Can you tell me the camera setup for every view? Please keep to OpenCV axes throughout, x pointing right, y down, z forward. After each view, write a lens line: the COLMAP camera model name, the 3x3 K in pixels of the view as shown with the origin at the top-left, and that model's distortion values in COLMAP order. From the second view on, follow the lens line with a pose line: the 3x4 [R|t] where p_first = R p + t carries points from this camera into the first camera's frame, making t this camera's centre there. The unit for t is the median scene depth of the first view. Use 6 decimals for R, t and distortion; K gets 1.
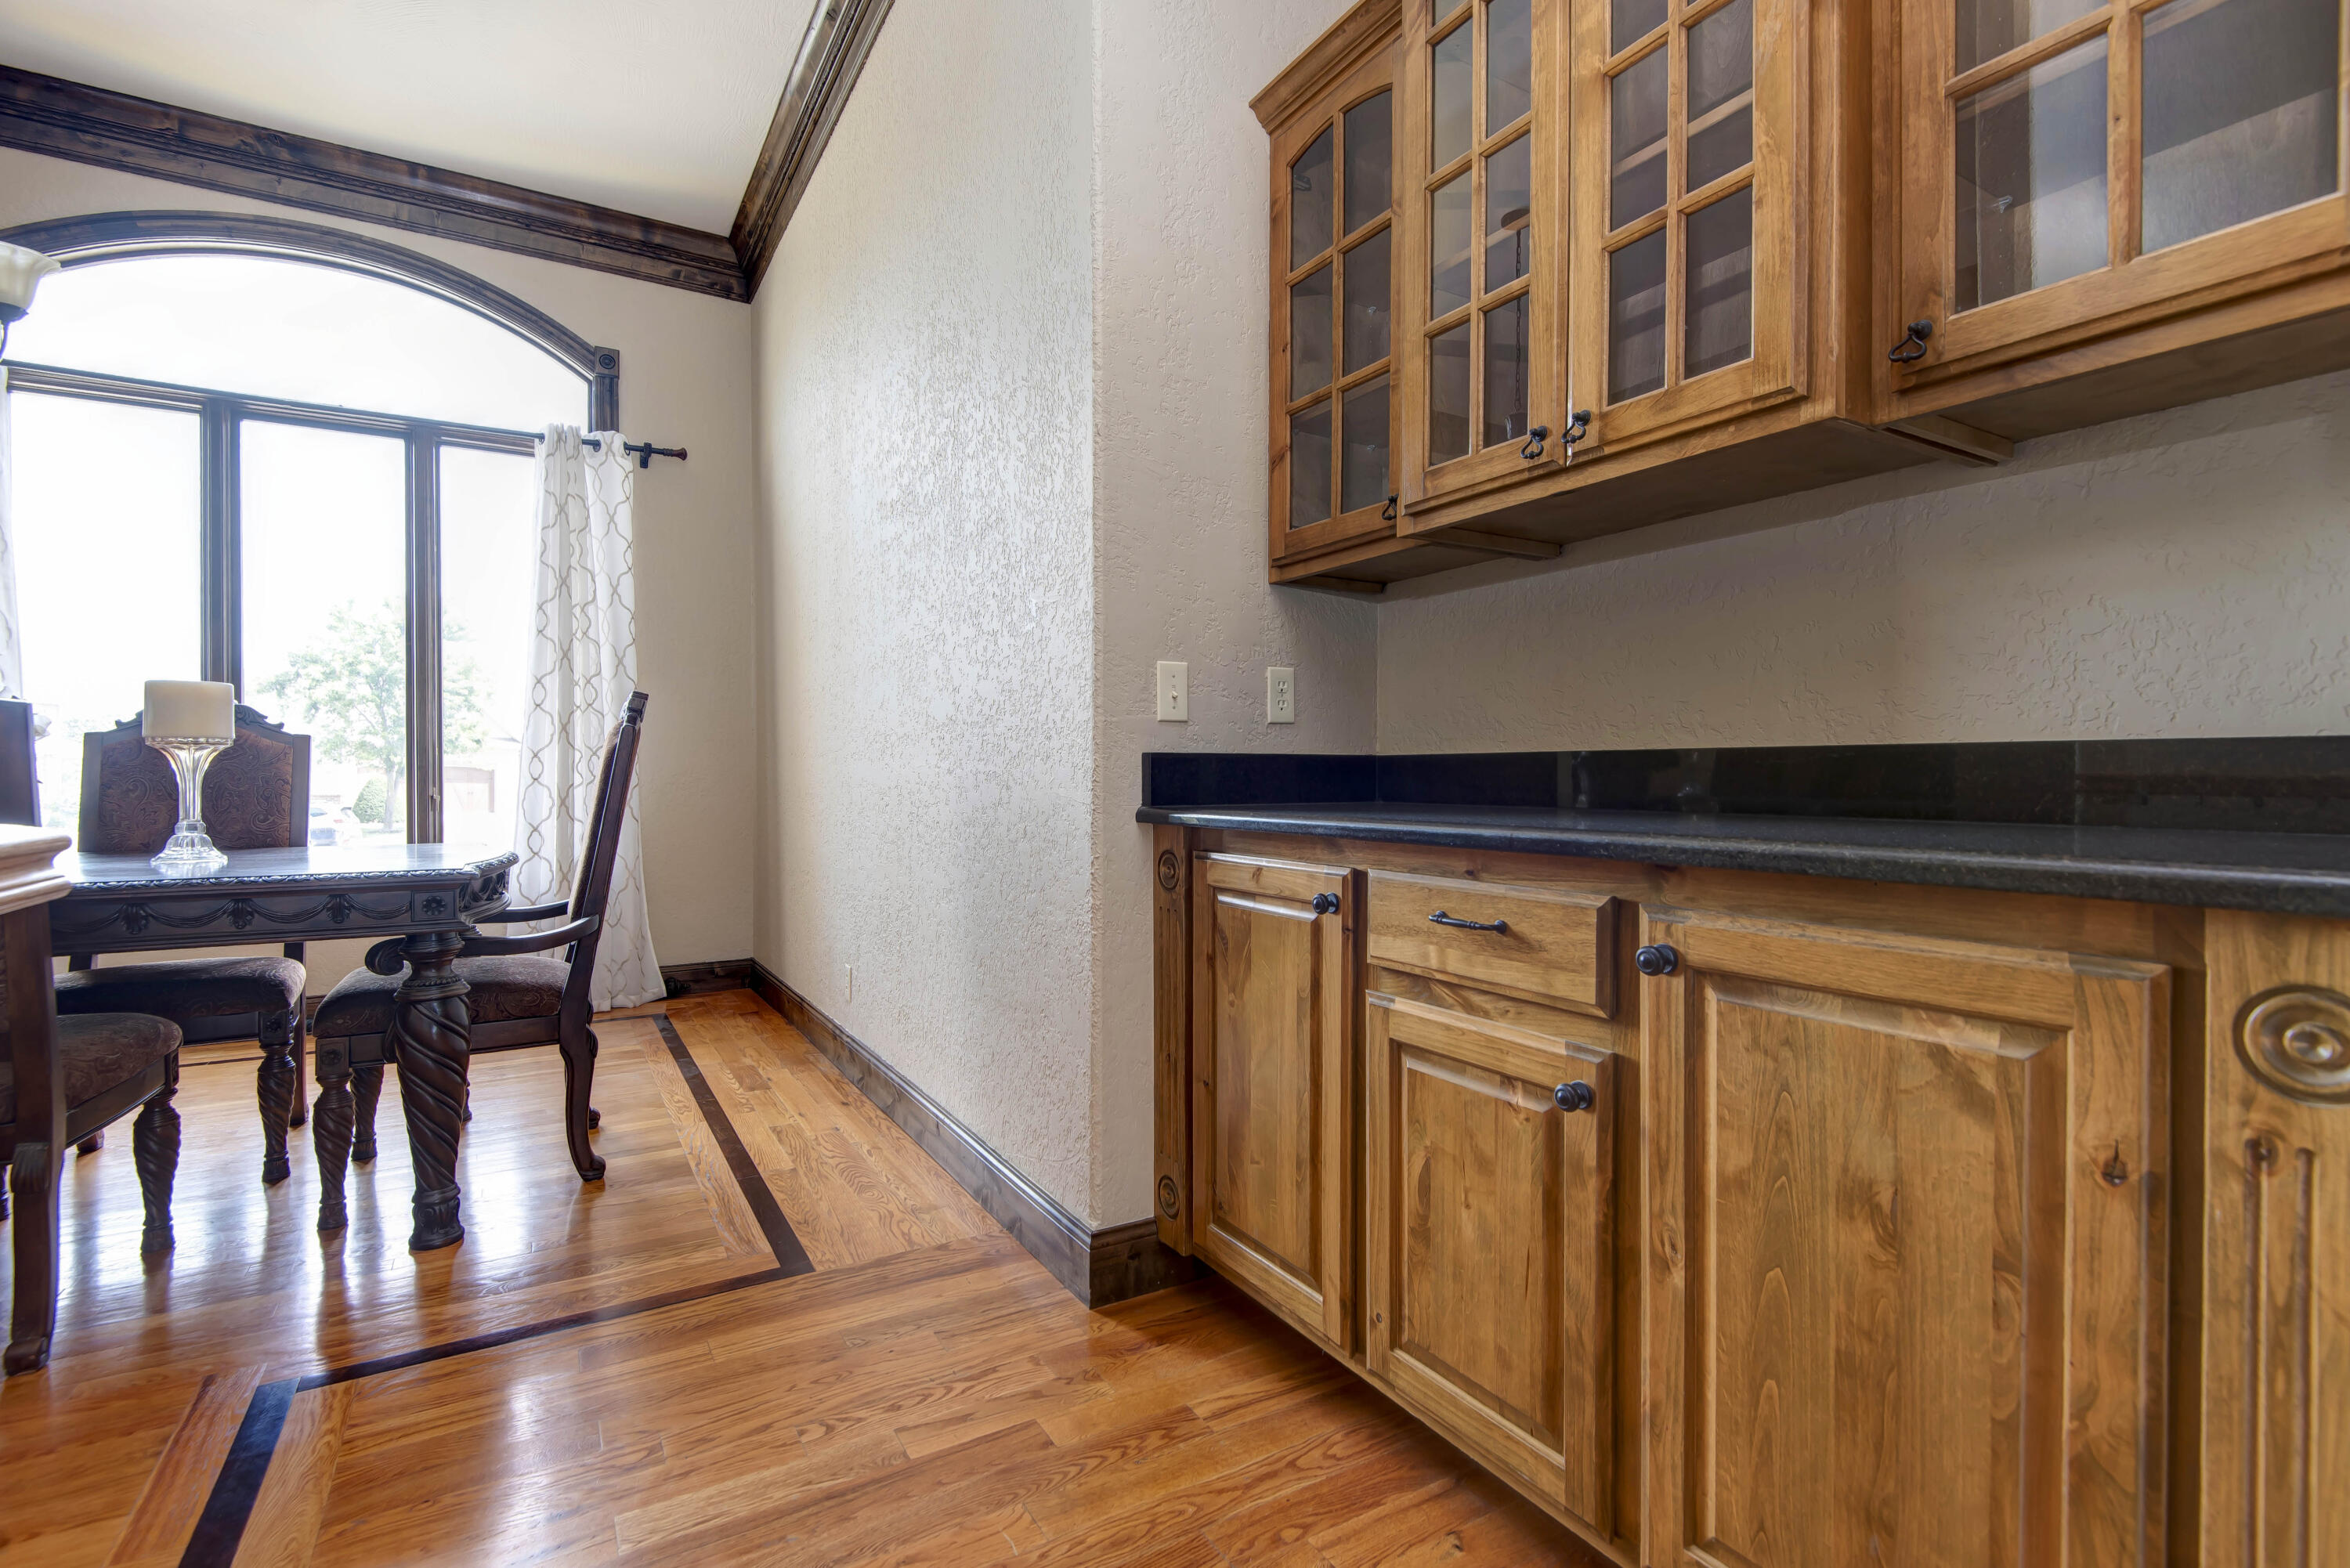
lens RADIAL K [[1144.0, 0, 1165.6], [0, 1144.0, 753.6], [0, 0, 1]] dist [-0.000741, -0.002066]
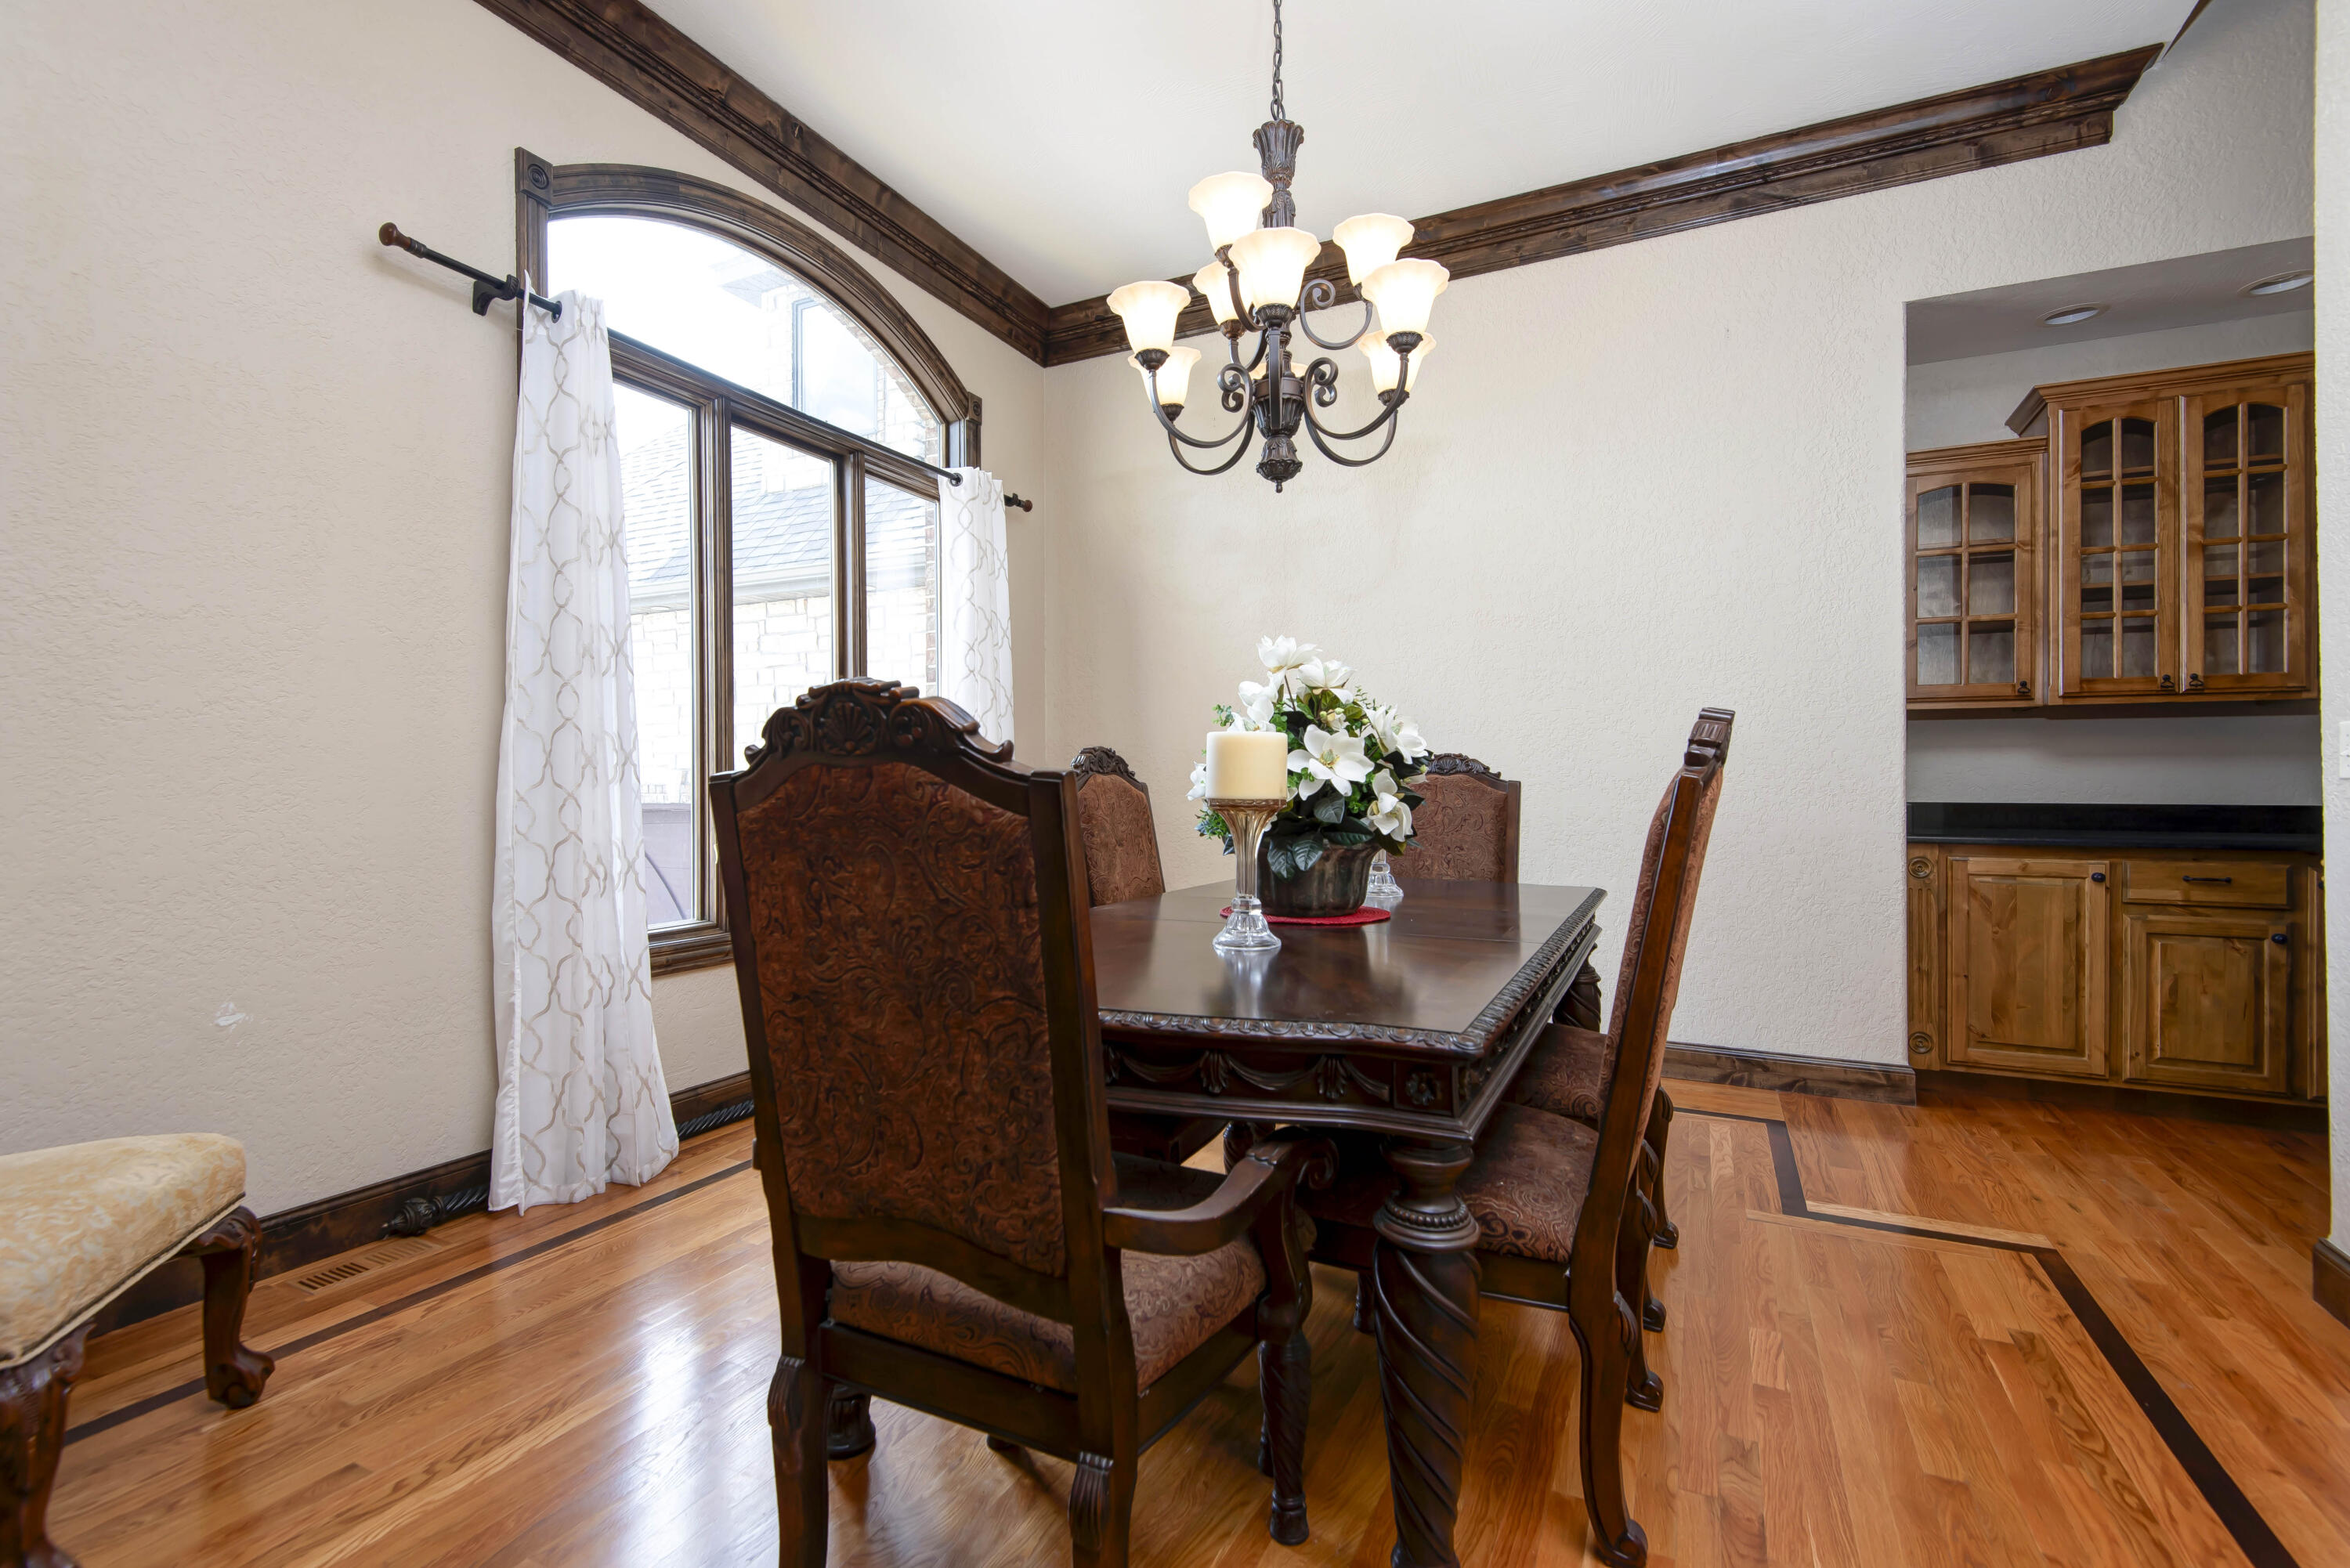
lens RADIAL K [[1144.0, 0, 1165.6], [0, 1144.0, 753.6], [0, 0, 1]] dist [-0.000741, -0.002066]
pose [[0.817882, 0.007186, 0.575341, -2.252504], [-0.003179, 0.999963, -0.007971, -0.075494], [-0.575377, 0.004691, 0.817875, 0.190755]]
